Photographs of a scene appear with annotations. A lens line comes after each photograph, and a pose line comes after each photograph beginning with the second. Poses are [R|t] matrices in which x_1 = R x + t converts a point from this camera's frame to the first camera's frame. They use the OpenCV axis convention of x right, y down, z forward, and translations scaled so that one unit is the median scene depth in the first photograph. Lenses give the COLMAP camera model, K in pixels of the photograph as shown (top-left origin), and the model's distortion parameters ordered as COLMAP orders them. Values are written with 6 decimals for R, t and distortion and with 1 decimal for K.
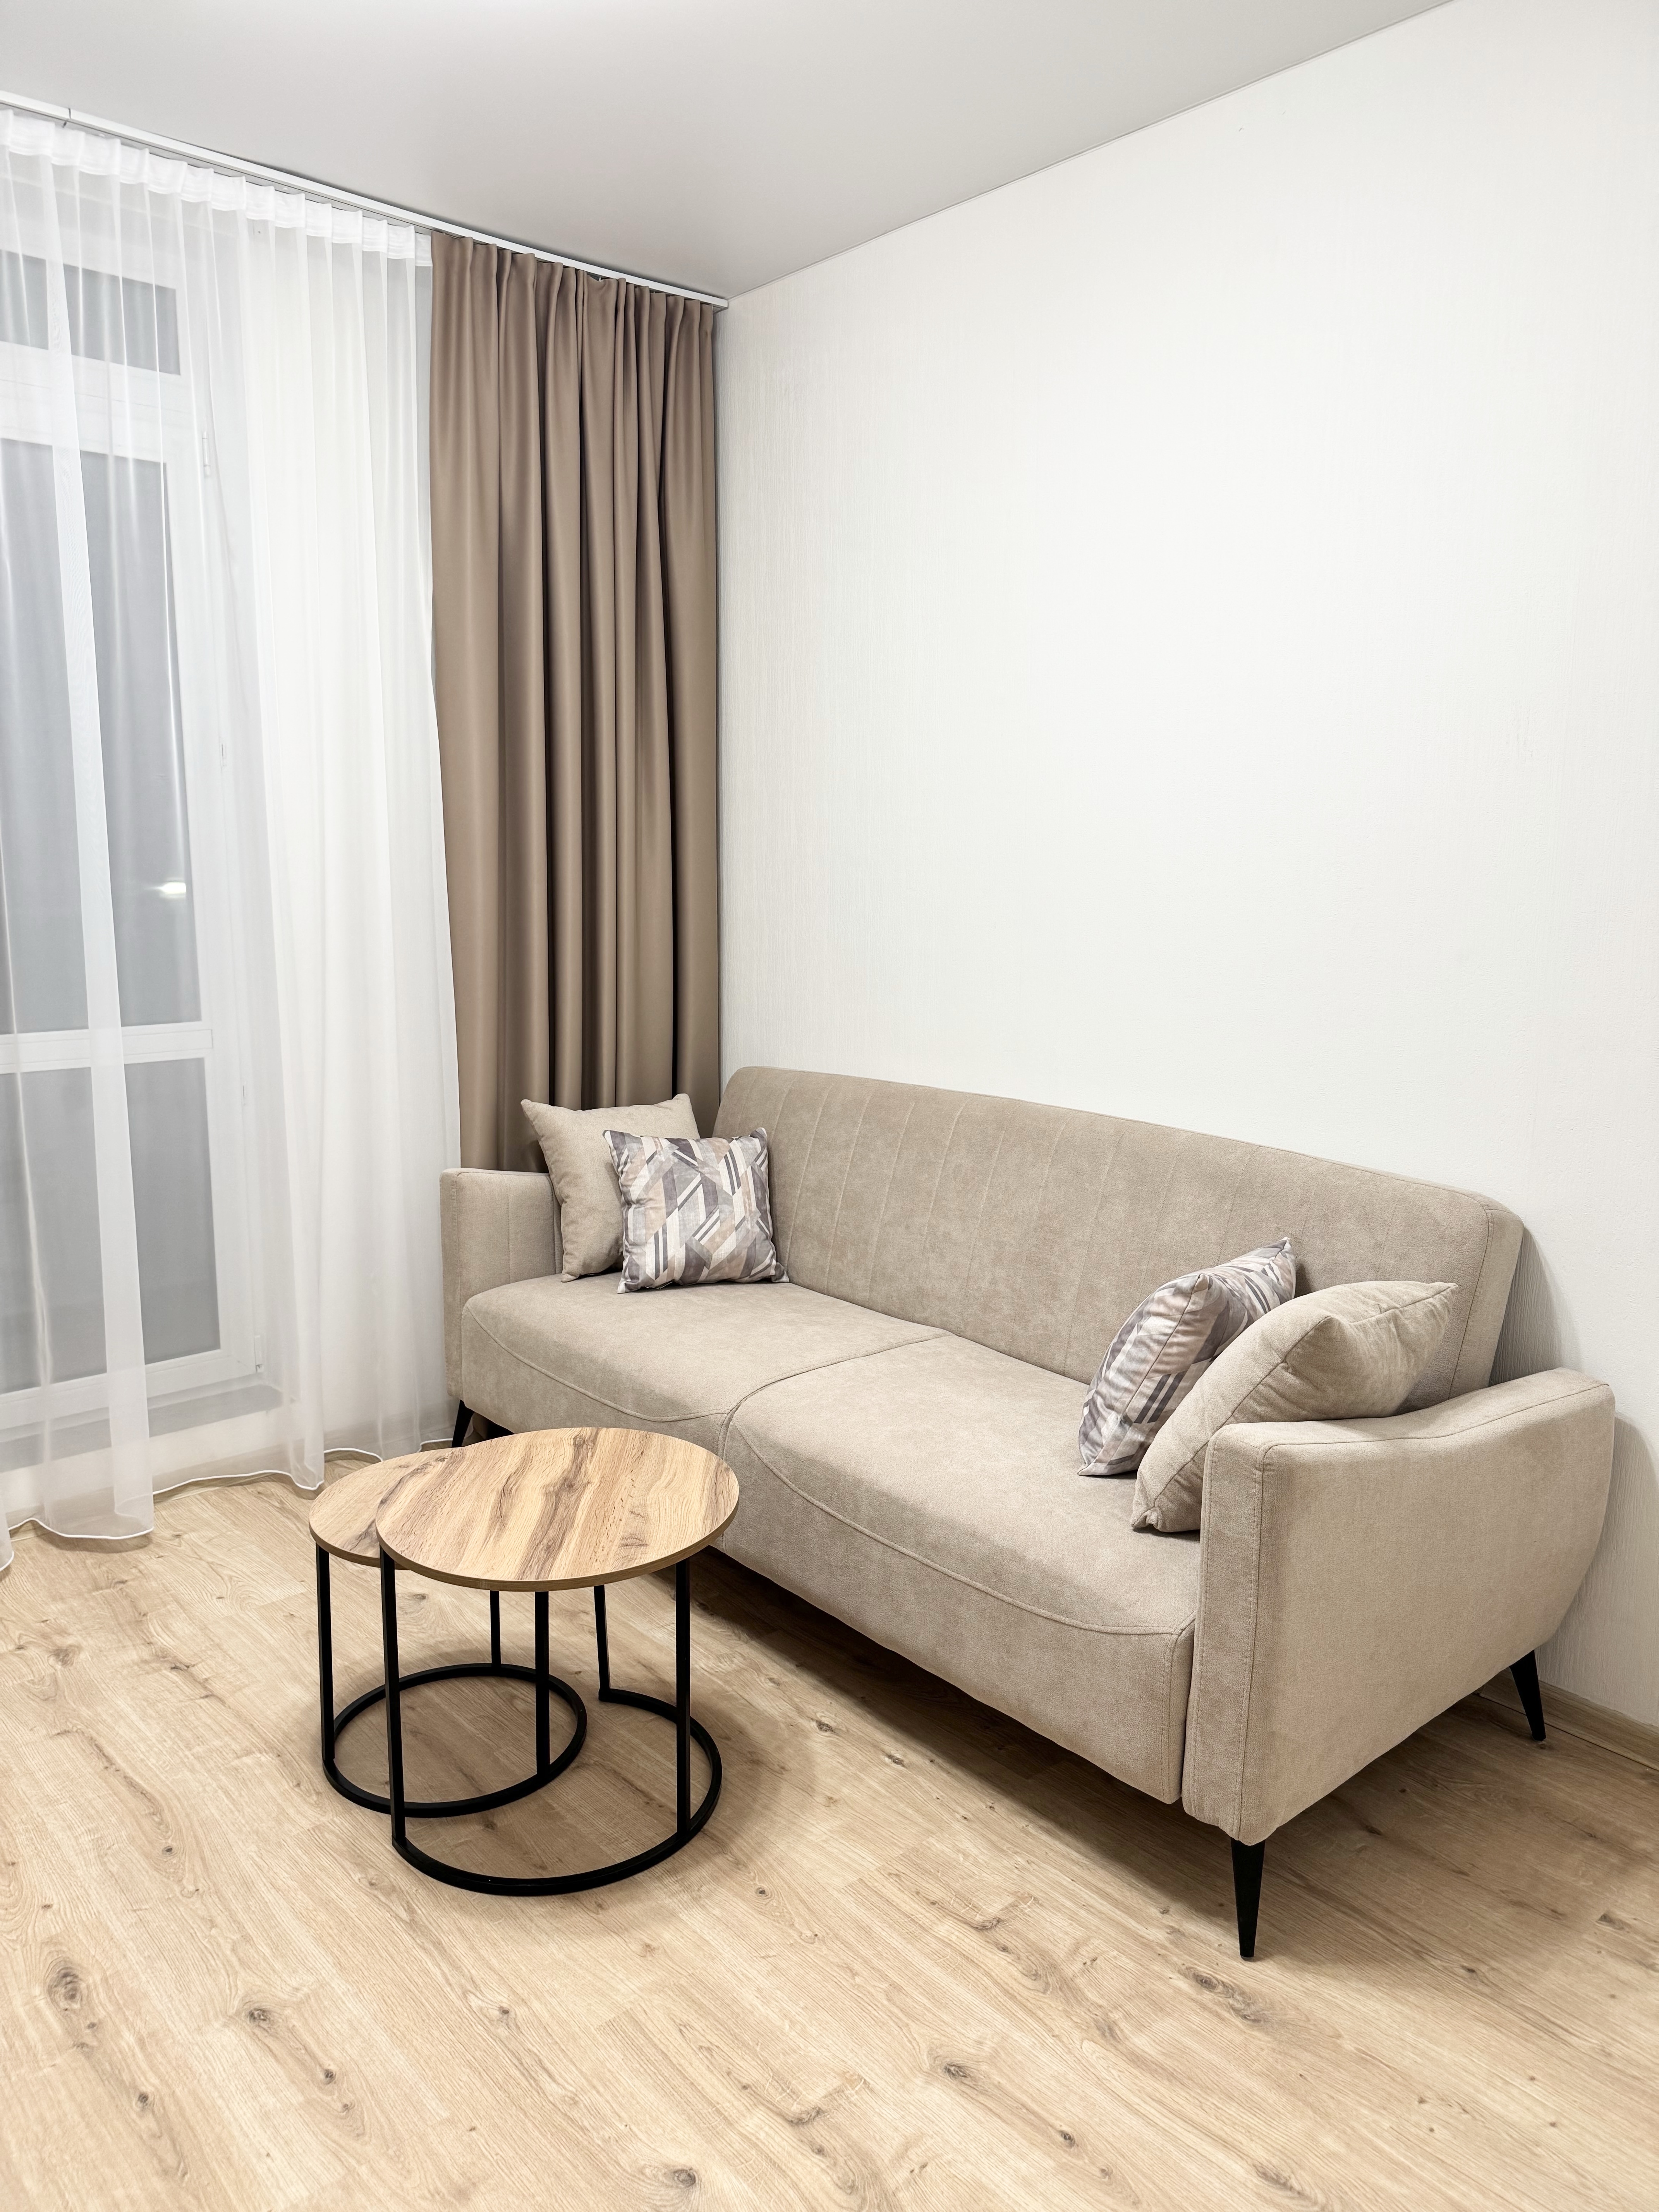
lens RADIAL K [[1536.4, 0, 829.5], [0, 1536.4, 1106.0], [0, 0, 1]] dist [0.090698, -0.124612]
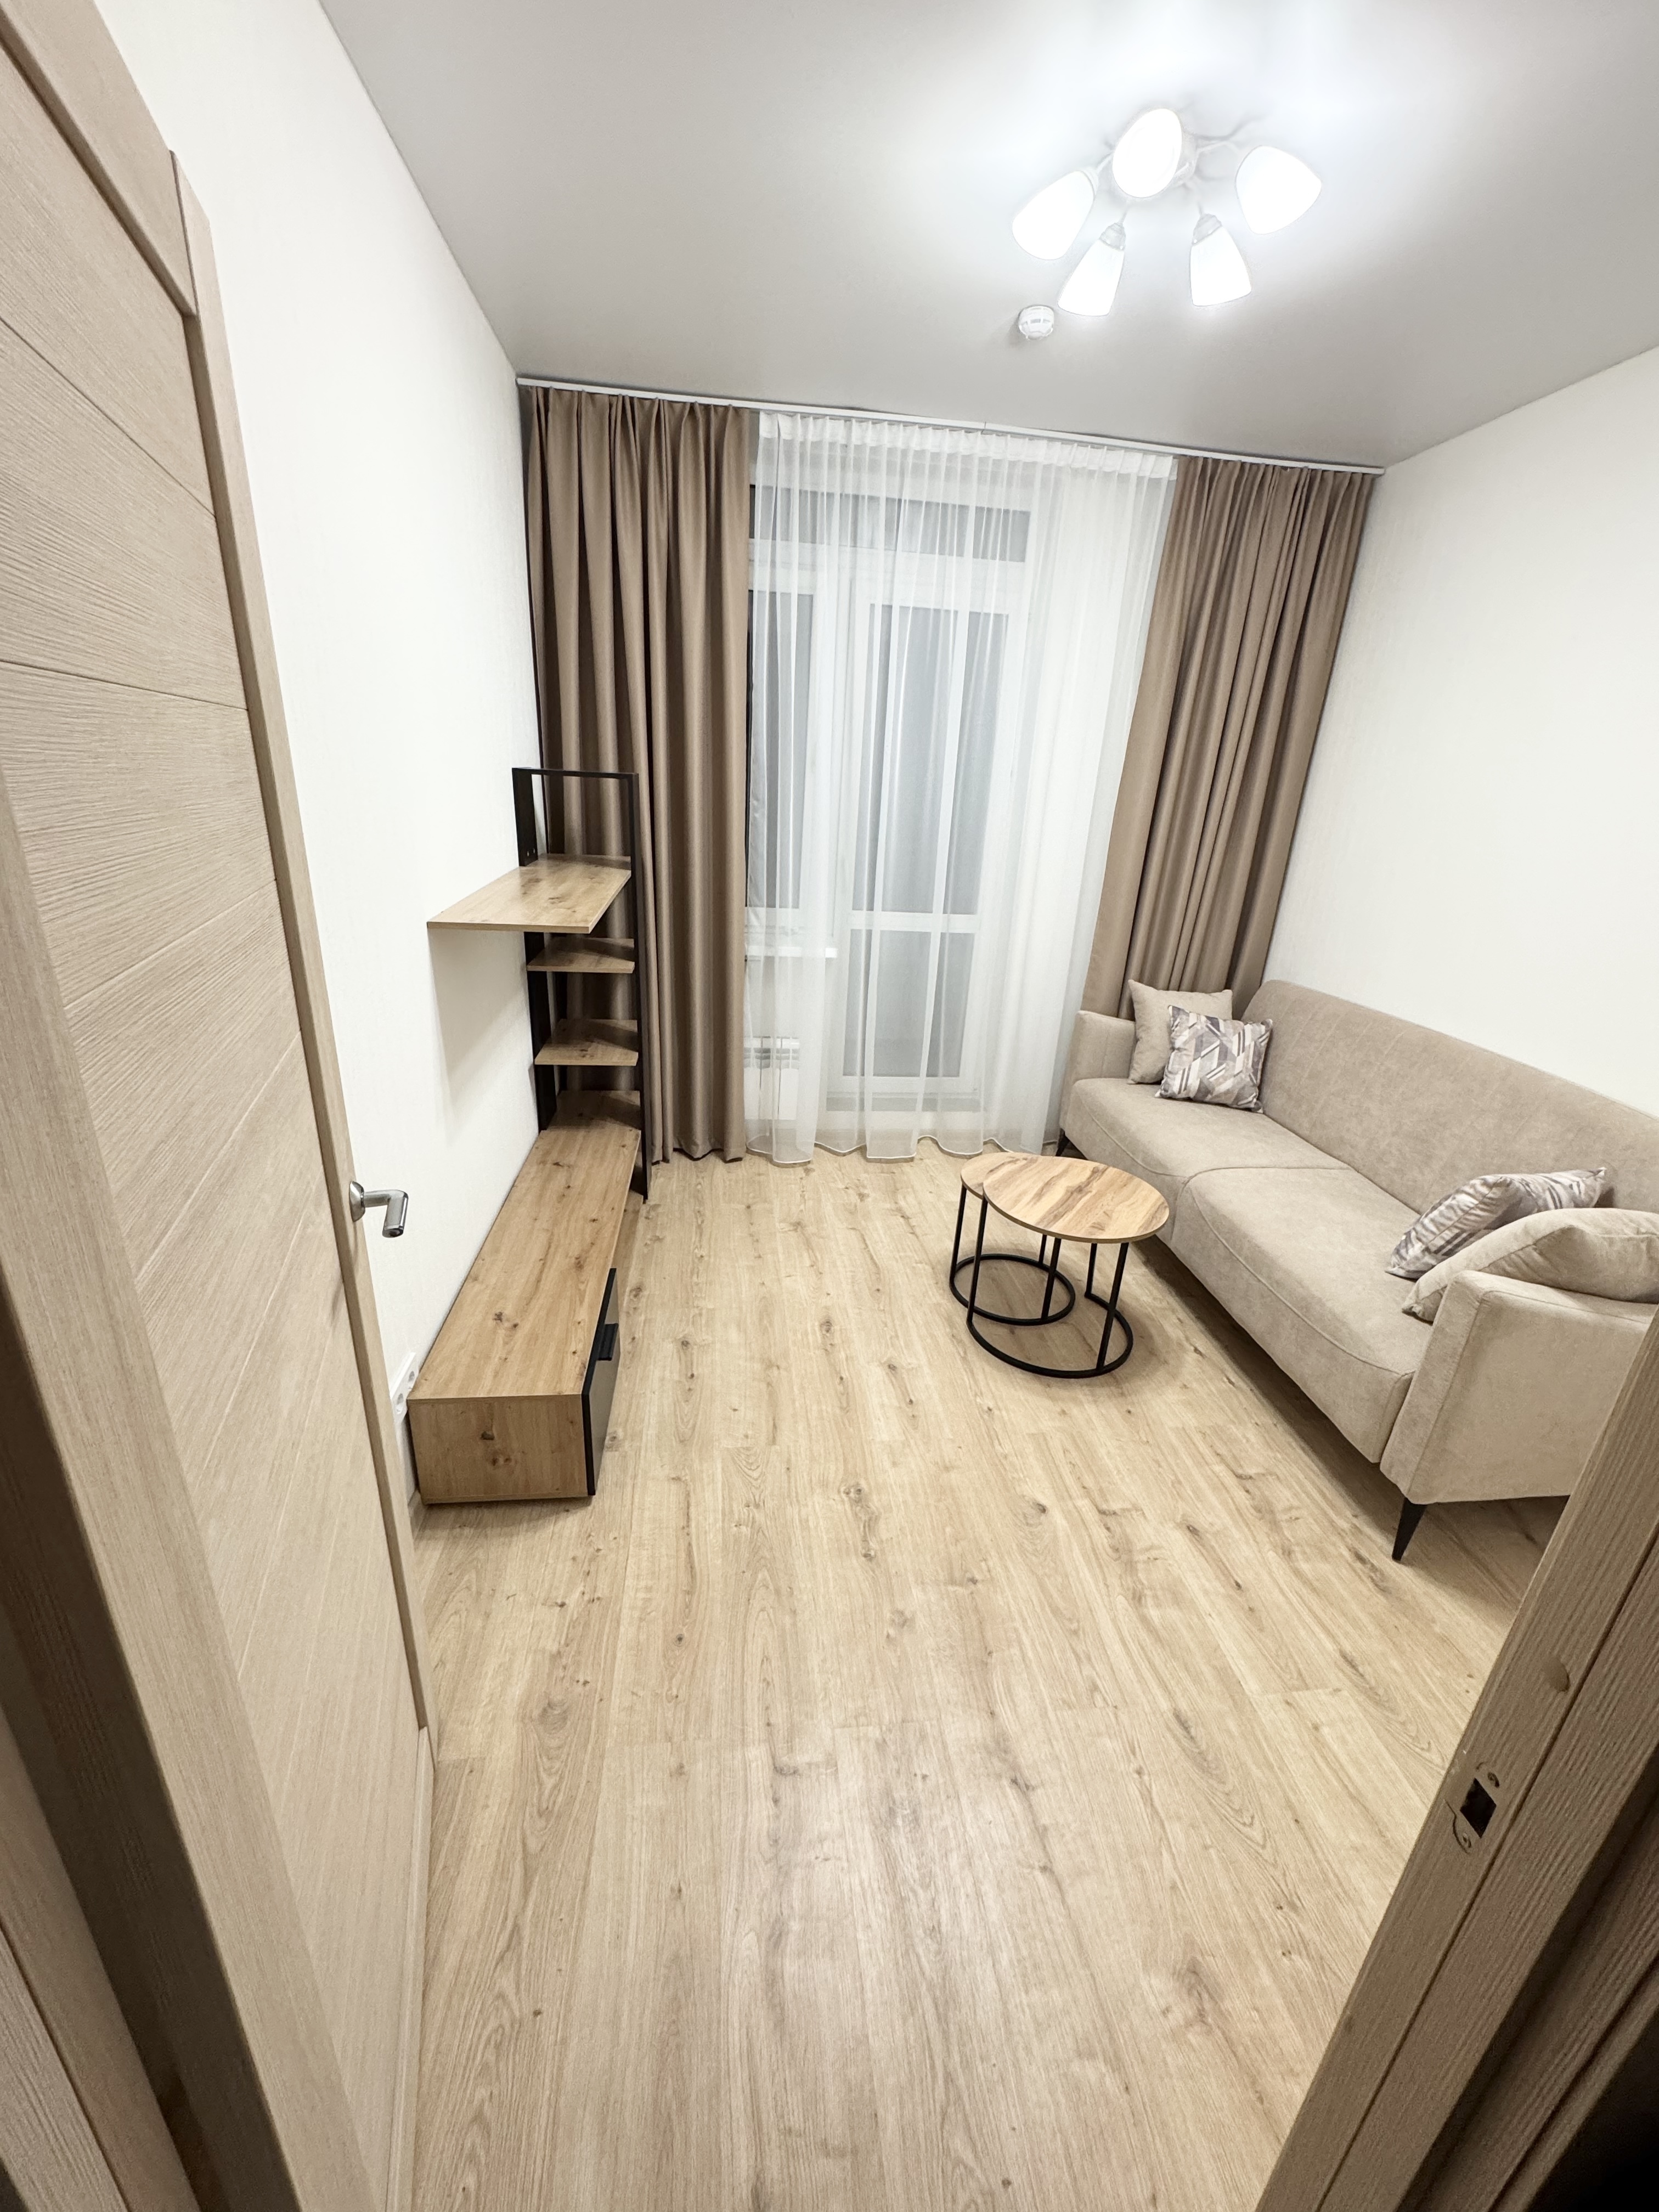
lens RADIAL K [[887.5, 0, 840.4], [0, 887.5, 1099.8], [0, 0, 1]] dist [-0.001484, -0.000492]
pose [[0.828412, 0.231334, -0.510115, 0.117160], [-0.142910, 0.967880, 0.206847, -0.049294], [0.541581, -0.098454, 0.834863, -0.079721]]
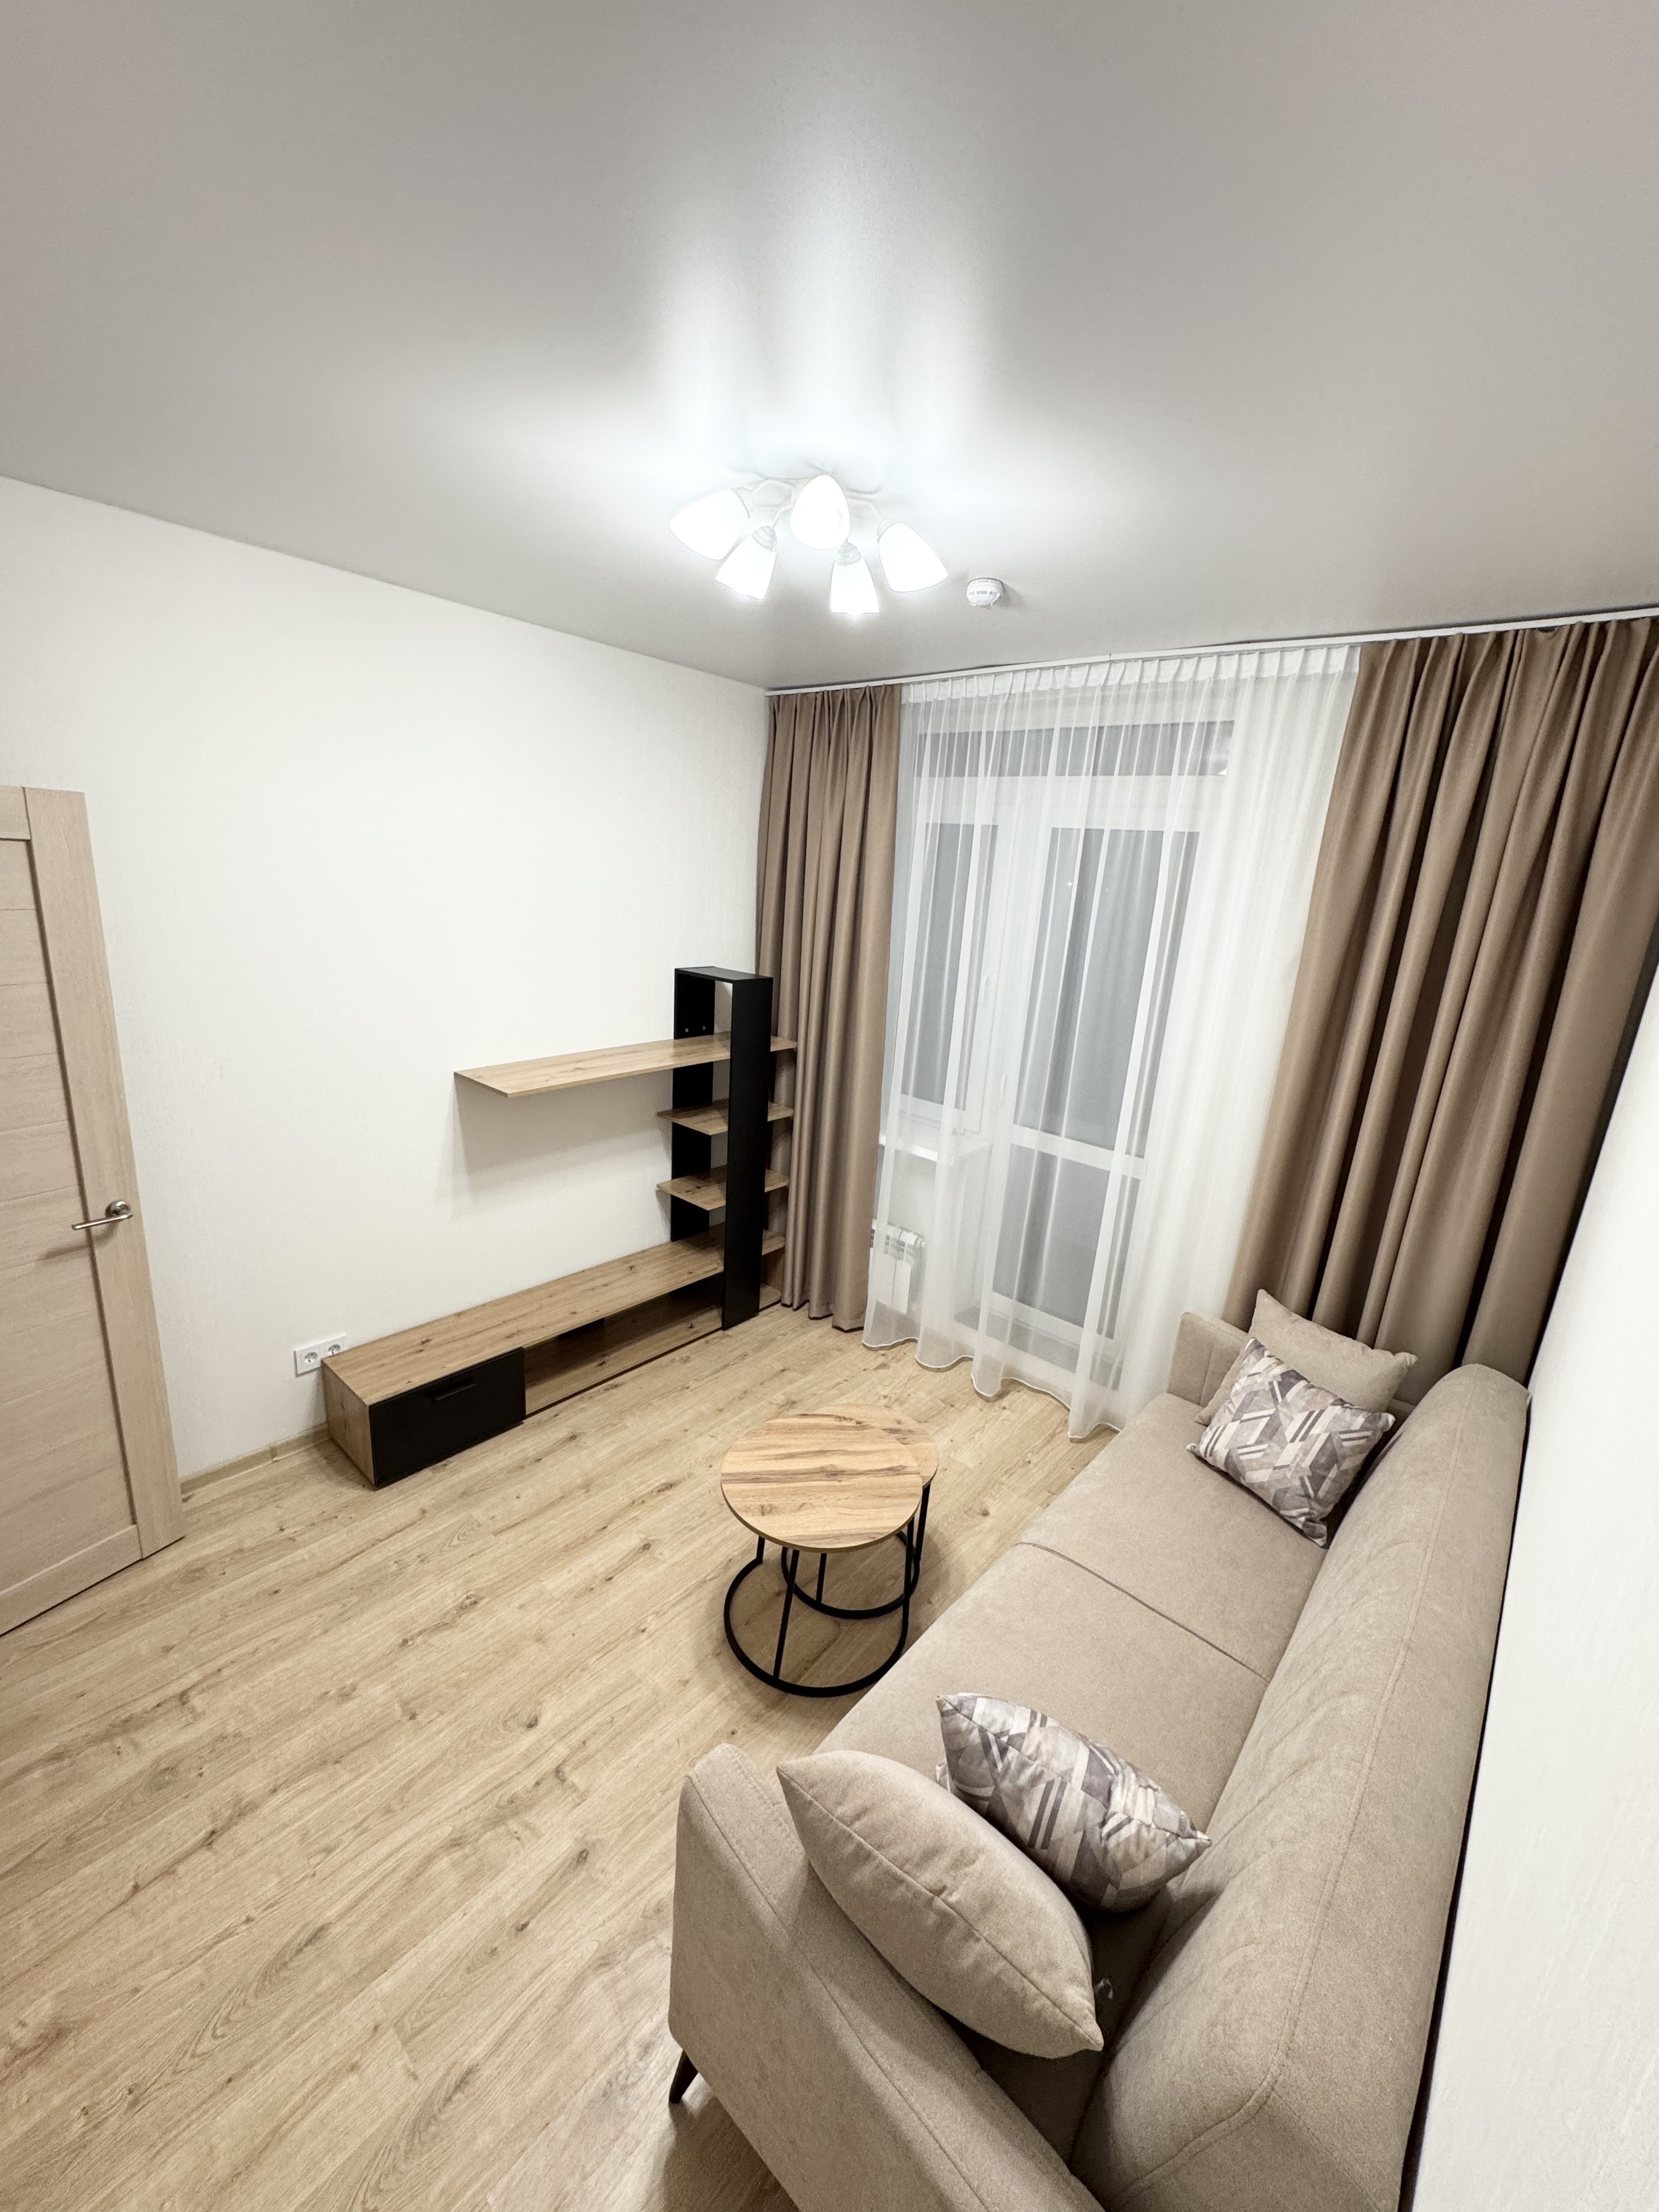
lens RADIAL K [[887.3, 0, 830.2], [0, 887.3, 1098.9], [0, 0, 1]] dist [-0.002342, 0.000447]
pose [[0.145853, 0.258201, -0.955018, 0.633845], [-0.235917, 0.946569, 0.219887, -0.349473], [0.960765, 0.193234, 0.198974, 0.674269]]
